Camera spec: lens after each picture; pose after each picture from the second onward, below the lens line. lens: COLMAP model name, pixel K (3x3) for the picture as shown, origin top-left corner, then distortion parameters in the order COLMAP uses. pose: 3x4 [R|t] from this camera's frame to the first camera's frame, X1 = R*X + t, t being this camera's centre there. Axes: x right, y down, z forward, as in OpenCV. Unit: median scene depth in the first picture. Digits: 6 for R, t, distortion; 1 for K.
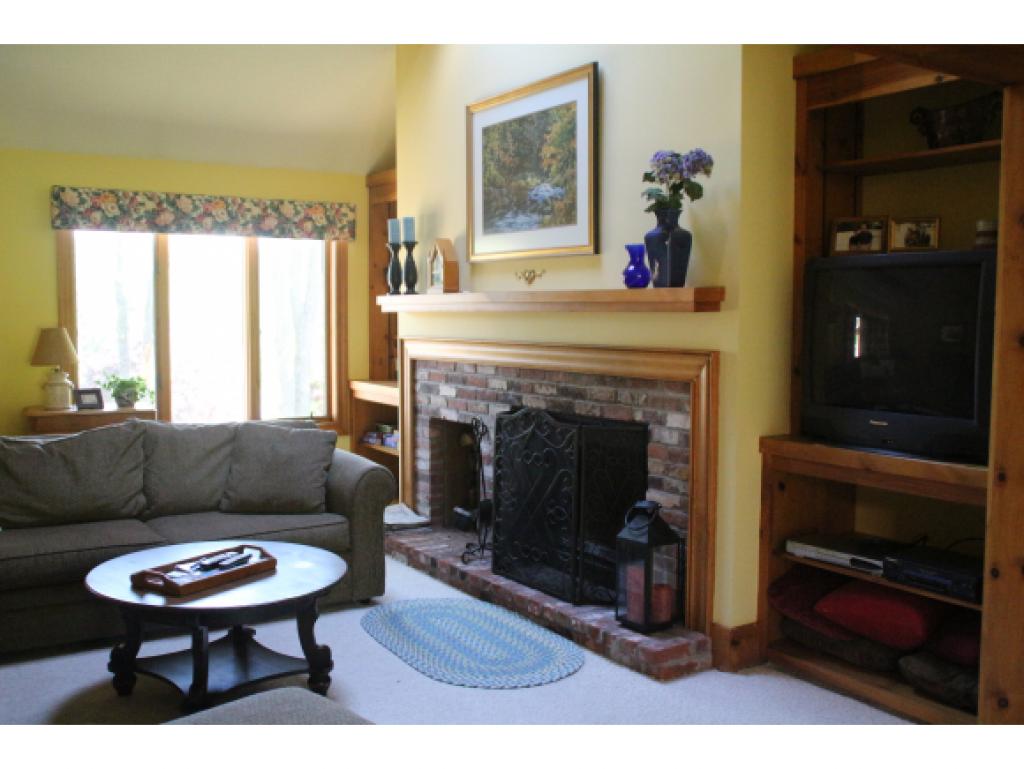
lens RADIAL K [[977.6, 0, 503.8], [0, 977.6, 385.1], [0, 0, 1]] dist [-0.075265, 0.000000]
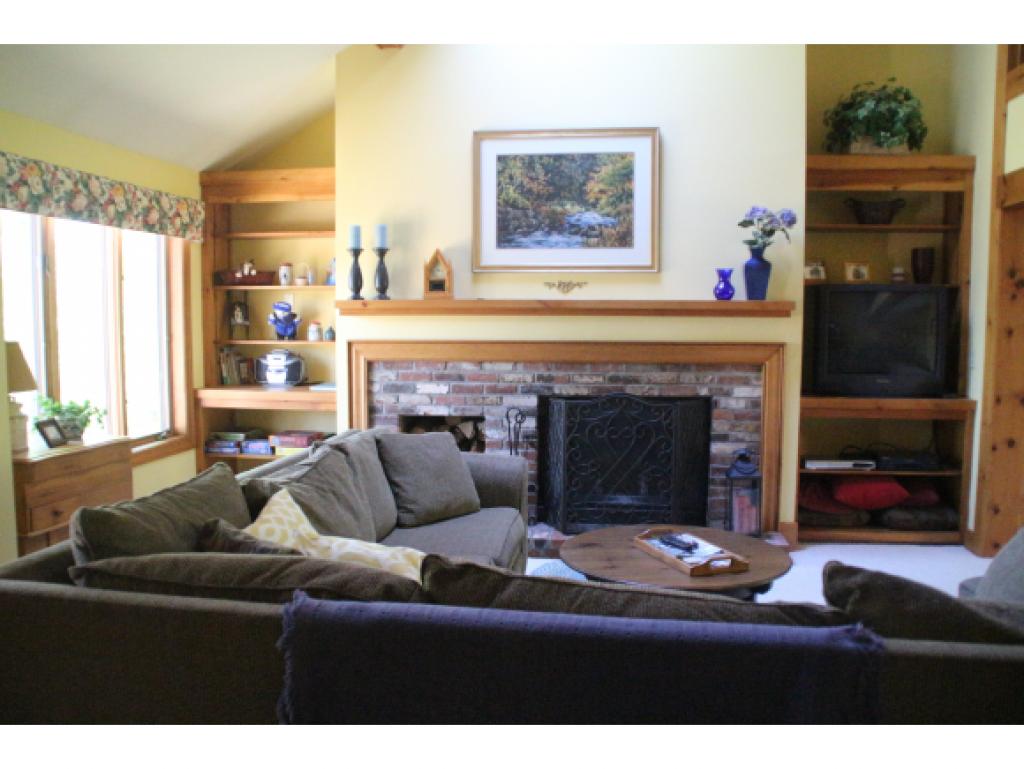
lens RADIAL K [[846.3, 0, 512.3], [0, 846.3, 386.6], [0, 0, 1]] dist [-0.127856, 0.052330]
pose [[0.662509, -0.065592, 0.746176, -0.838573], [0.055549, 0.997718, 0.038383, -0.032662], [-0.746991, 0.016021, 0.664641, 0.369000]]
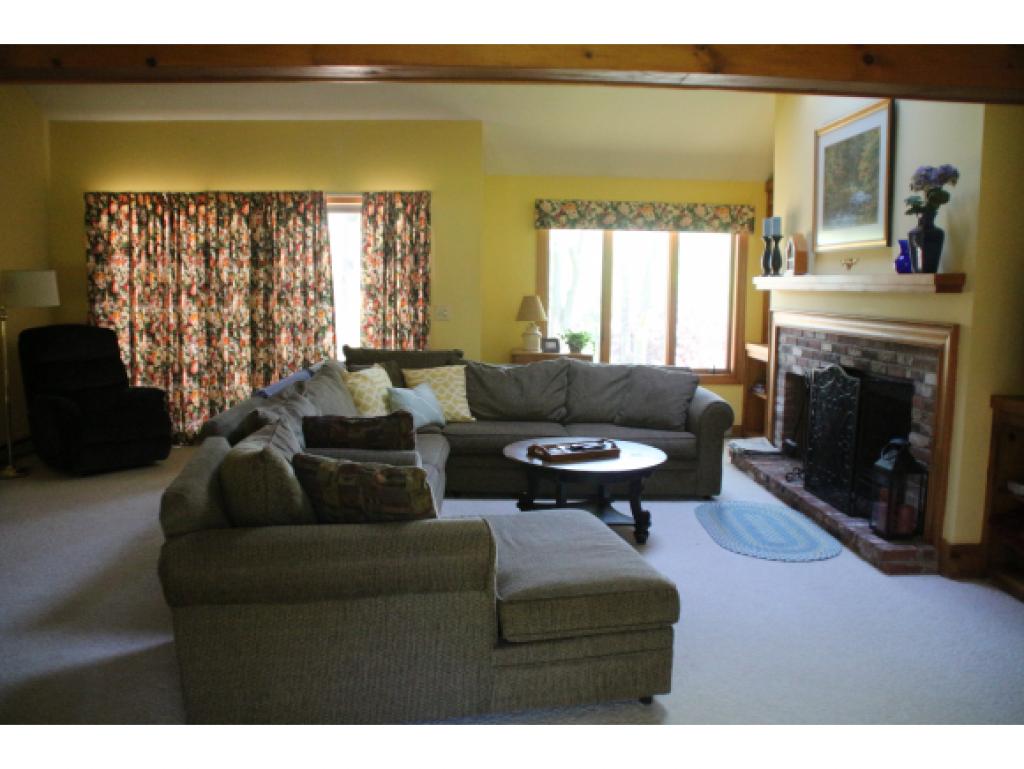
lens RADIAL K [[846.3, 0, 509.6], [0, 846.3, 383.1], [0, 0, 1]] dist [-0.127856, 0.052330]
pose [[0.858752, 0.069017, -0.507722, 0.213621], [-0.050761, 0.997472, 0.049734, 0.014478], [0.509871, -0.016937, 0.860084, -0.168879]]
